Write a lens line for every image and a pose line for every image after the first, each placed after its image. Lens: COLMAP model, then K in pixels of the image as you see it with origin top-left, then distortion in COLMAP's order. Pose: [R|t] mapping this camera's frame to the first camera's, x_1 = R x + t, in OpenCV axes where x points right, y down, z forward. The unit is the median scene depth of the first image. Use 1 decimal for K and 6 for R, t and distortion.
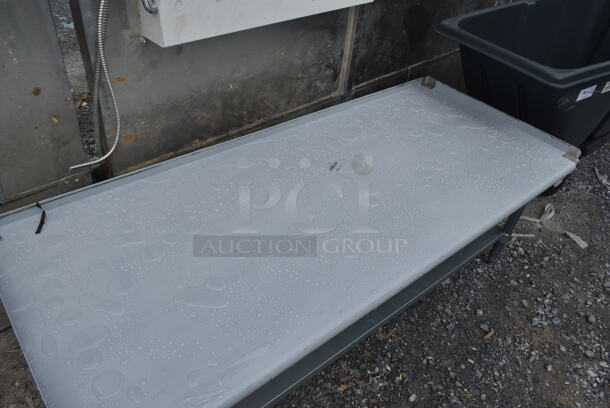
lens RADIAL K [[465.6, 0, 305.7], [0, 465.6, 203.5], [0, 0, 1]] dist [-0.025877, 0.010837]
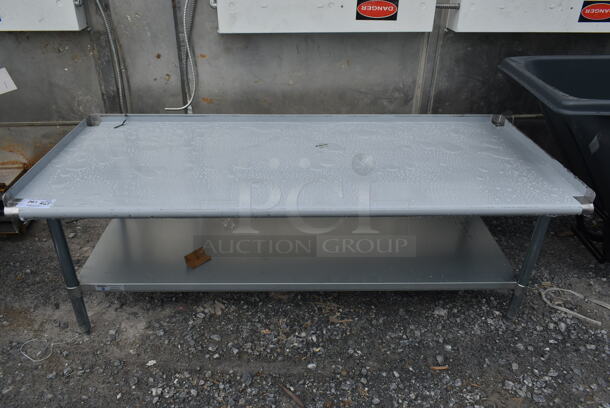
lens RADIAL K [[465.6, 0, 304.1], [0, 465.6, 202.2], [0, 0, 1]] dist [-0.025877, 0.010837]
pose [[0.794534, 0.235680, -0.559616, 0.622603], [-0.339890, 0.936316, -0.088246, 0.151450], [0.503179, 0.260322, 0.824040, 0.033214]]
